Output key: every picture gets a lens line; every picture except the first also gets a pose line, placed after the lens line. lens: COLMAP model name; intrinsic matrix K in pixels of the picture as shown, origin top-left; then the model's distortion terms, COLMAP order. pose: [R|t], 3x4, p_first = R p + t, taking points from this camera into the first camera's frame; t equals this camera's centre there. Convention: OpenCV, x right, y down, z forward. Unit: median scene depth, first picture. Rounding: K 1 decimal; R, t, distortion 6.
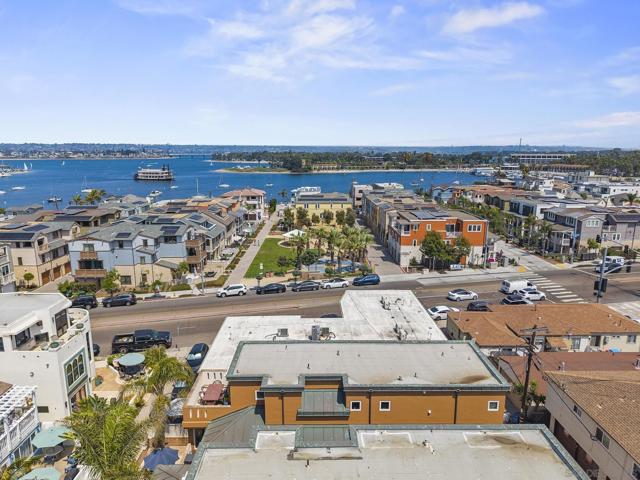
lens RADIAL K [[427.4, 0, 317.8], [0, 427.4, 241.6], [0, 0, 1]] dist [0.038809, -0.037310]
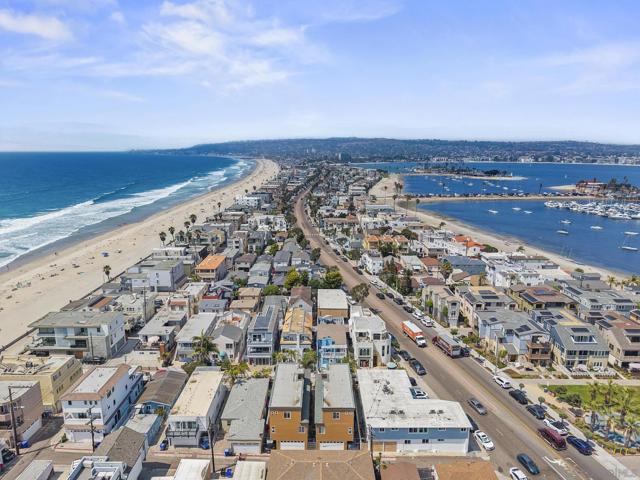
lens RADIAL K [[427.4, 0, 319.4], [0, 427.4, 243.6], [0, 0, 1]] dist [0.038809, -0.037310]
pose [[-0.013032, 0.216916, -0.976103, 1.044845], [-0.208321, 0.954176, 0.214825, -0.477814], [0.977974, 0.206143, 0.032753, 0.200108]]
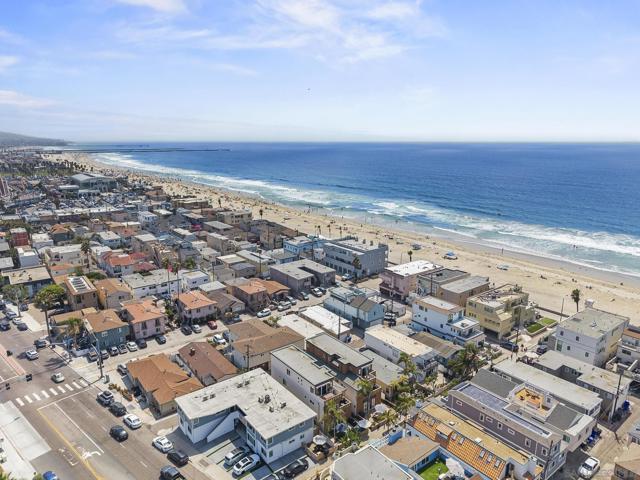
lens RADIAL K [[427.4, 0, 318.7], [0, 427.4, 247.0], [0, 0, 1]] dist [0.038809, -0.037310]
pose [[-0.601488, -0.198529, 0.773821, -0.833219], [0.161986, 0.918200, 0.361482, -0.606594], [-0.782287, 0.342775, -0.520127, 0.820103]]
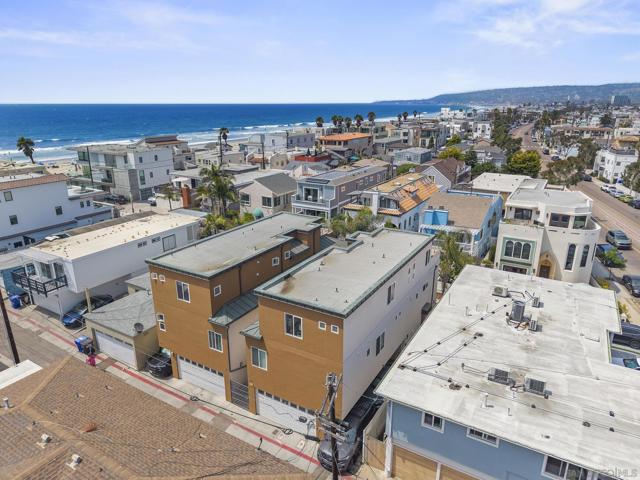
lens RADIAL K [[427.4, 0, 318.7], [0, 427.4, 243.4], [0, 0, 1]] dist [0.038809, -0.037310]
pose [[-0.520481, 0.267000, -0.811055, 0.371964], [-0.176042, 0.895894, 0.407901, -0.067497], [0.835529, 0.355084, -0.419292, 0.484299]]
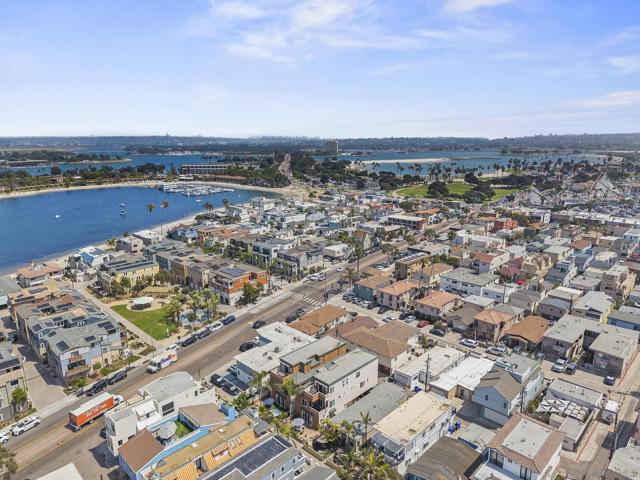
lens RADIAL K [[427.4, 0, 320.0], [0, 427.4, 239.1], [0, 0, 1]] dist [0.038809, -0.037310]
pose [[0.713558, -0.161954, 0.681620, -0.784443], [0.147323, 0.985847, 0.080013, -0.333494], [-0.684931, 0.043325, 0.727319, -0.617145]]
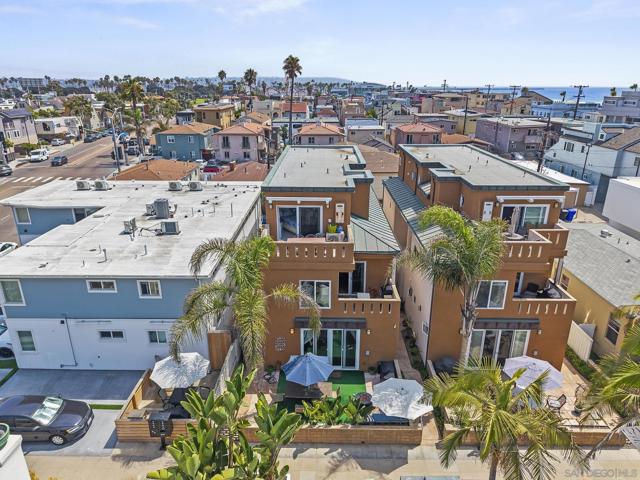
lens RADIAL K [[427.4, 0, 318.4], [0, 427.4, 239.3], [0, 0, 1]] dist [0.038809, -0.037310]
pose [[0.025261, -0.336787, 0.941242, -0.351478], [0.206429, 0.923007, 0.324722, 0.038746], [-0.978136, 0.186097, 0.092838, 0.334606]]
